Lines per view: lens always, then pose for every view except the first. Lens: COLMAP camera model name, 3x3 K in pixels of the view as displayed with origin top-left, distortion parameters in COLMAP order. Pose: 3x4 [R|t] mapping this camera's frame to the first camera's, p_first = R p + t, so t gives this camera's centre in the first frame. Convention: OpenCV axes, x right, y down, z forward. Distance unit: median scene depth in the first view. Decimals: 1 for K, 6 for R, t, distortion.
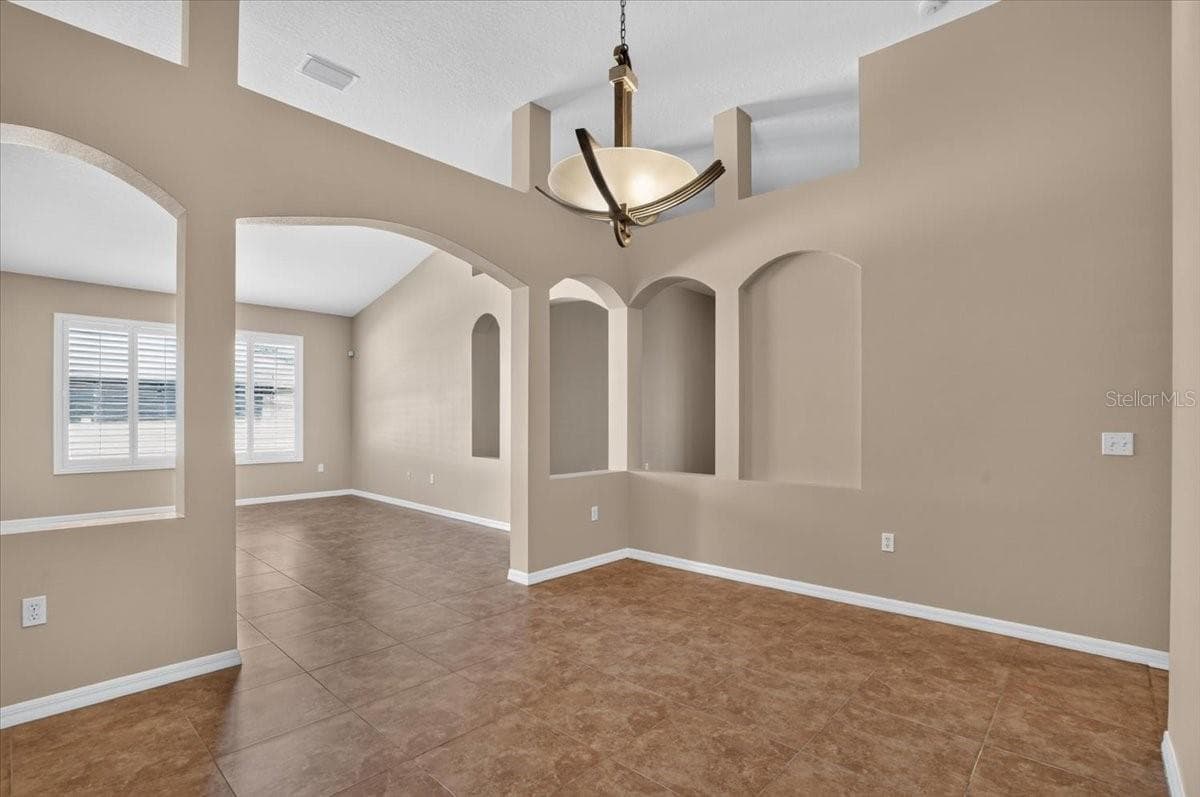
lens RADIAL K [[557.6, 0, 602.6], [0, 557.6, 401.2], [0, 0, 1]] dist [-0.057786, 0.018882]
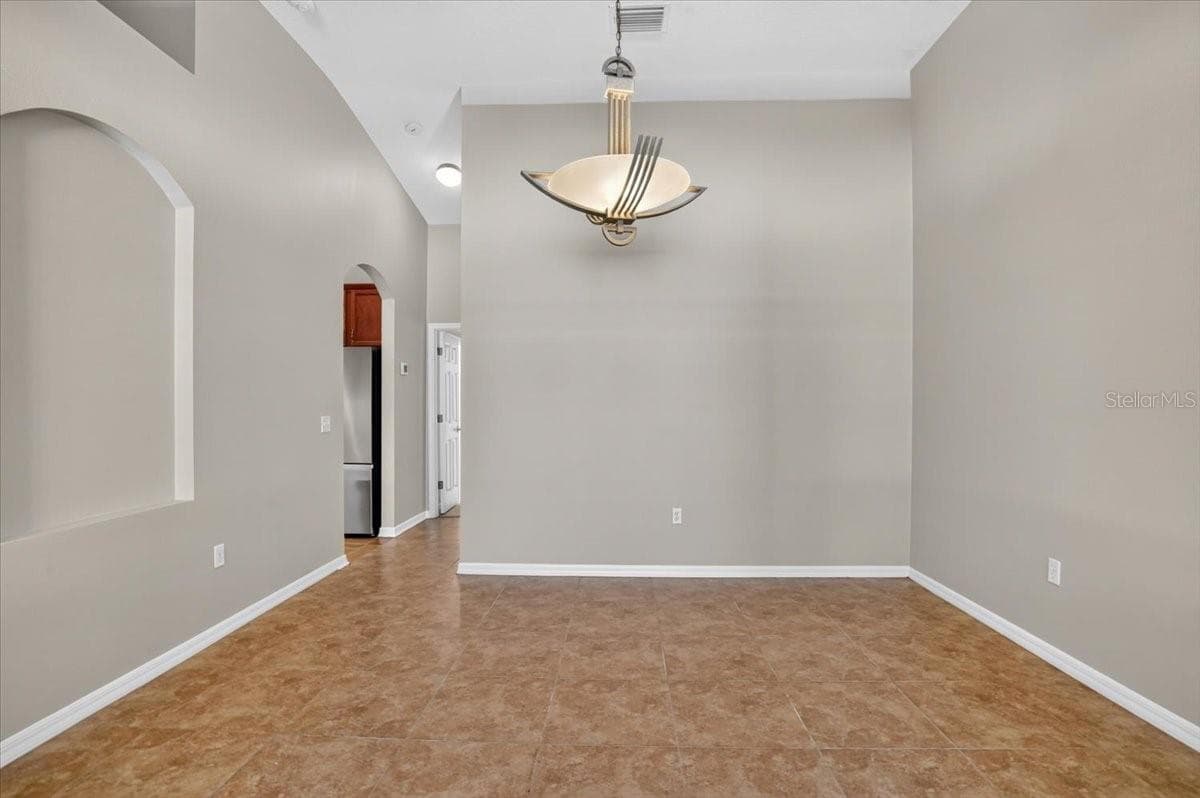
lens RADIAL K [[557.6, 0, 602.6], [0, 557.6, 401.7], [0, 0, 1]] dist [-0.057786, 0.018882]
pose [[-0.643760, 0.003780, 0.765218, -0.628114], [-0.025023, 0.999349, -0.025988, 0.043563], [-0.764818, -0.035878, -0.643247, 1.430704]]
